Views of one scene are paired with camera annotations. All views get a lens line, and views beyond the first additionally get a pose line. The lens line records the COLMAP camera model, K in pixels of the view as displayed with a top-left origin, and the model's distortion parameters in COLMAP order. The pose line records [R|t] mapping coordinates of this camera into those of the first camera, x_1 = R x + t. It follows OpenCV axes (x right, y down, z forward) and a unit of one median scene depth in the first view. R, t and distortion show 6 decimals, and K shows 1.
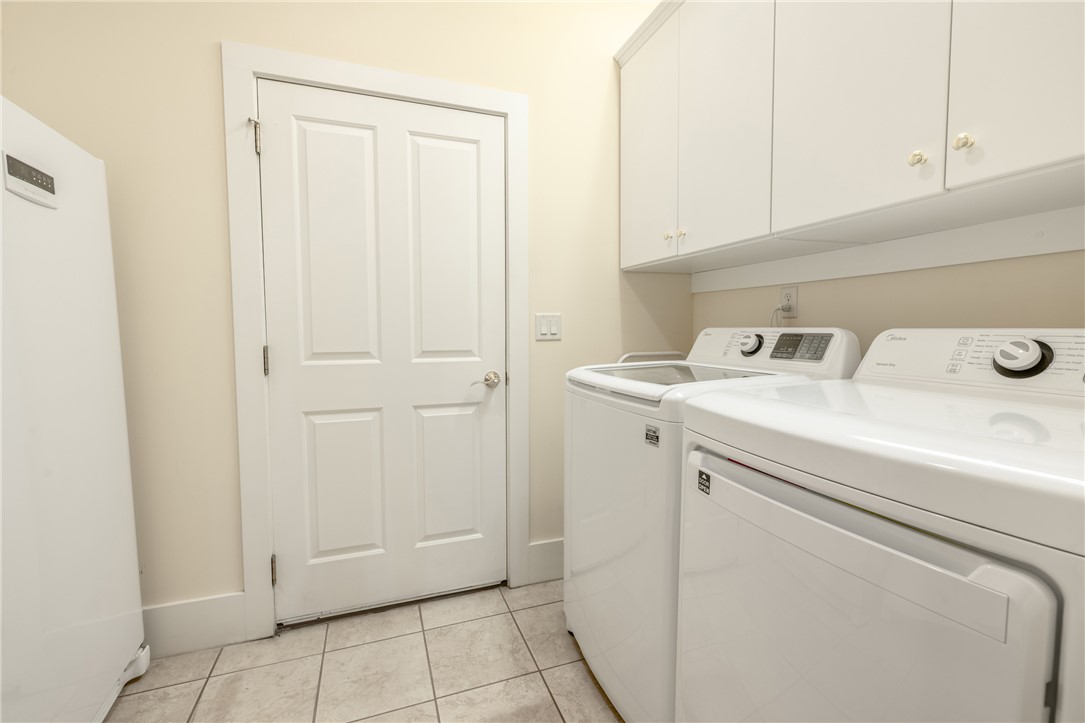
lens RADIAL K [[456.0, 0, 540.5], [0, 456.0, 356.3], [0, 0, 1]] dist [-0.000054, -0.000048]
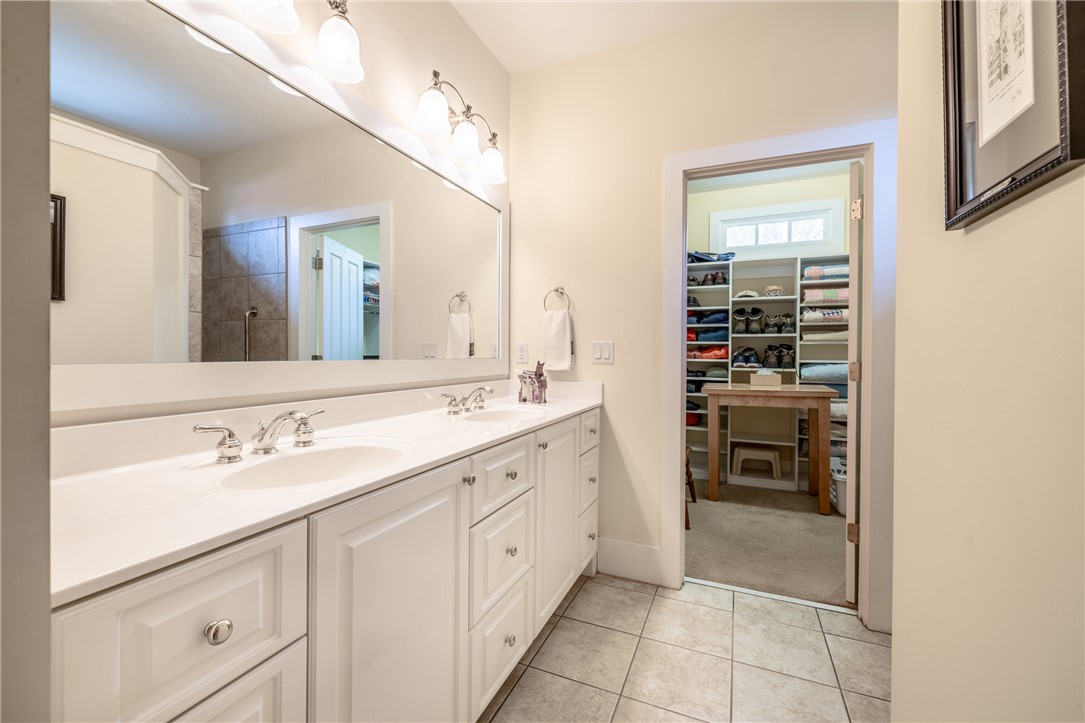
lens RADIAL K [[456.0, 0, 540.5], [0, 456.0, 356.3], [0, 0, 1]] dist [-0.000054, -0.000048]
pose [[-0.720820, -0.006248, 0.693094, -0.627953], [0.032496, 0.998555, 0.042797, -0.115582], [-0.692360, 0.053372, -0.719576, 2.086372]]
